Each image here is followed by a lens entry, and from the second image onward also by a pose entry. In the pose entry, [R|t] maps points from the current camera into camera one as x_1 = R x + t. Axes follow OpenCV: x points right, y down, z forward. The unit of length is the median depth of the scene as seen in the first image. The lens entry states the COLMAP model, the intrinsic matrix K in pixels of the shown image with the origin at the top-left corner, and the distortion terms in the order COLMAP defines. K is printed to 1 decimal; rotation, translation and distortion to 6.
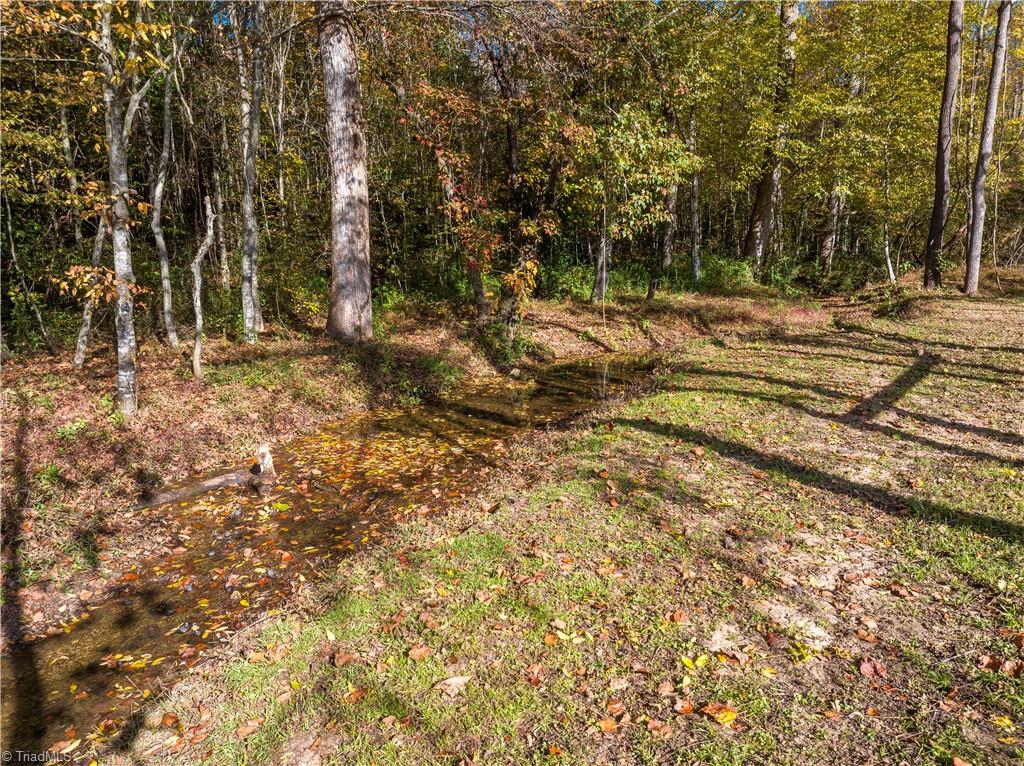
lens RADIAL K [[698.8, 0, 512.0], [0, 698.8, 383.0], [0, 0, 1]] dist [-0.017866, -0.004176]
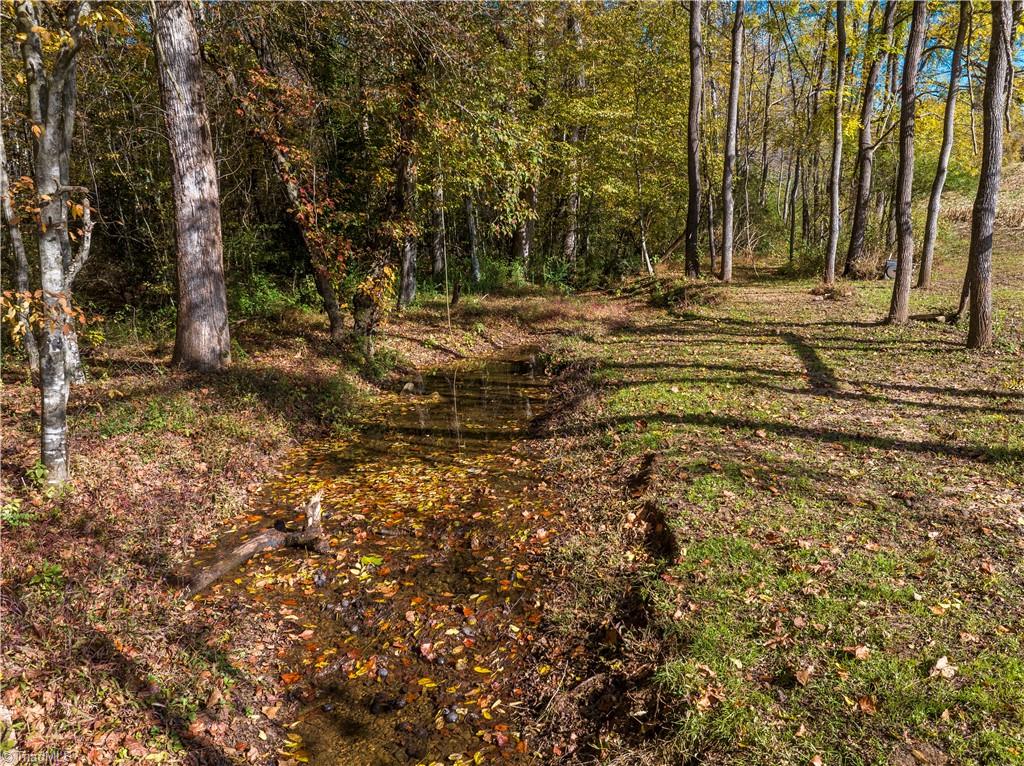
lens RADIAL K [[734.7, 0, 512.3], [0, 734.7, 368.6], [0, 0, 1]] dist [-0.001871, -0.000478]
pose [[0.931113, -0.091705, 0.353015, -0.213080], [0.104261, 0.994410, -0.016675, -0.009160], [-0.349513, 0.052332, 0.935469, 0.046723]]
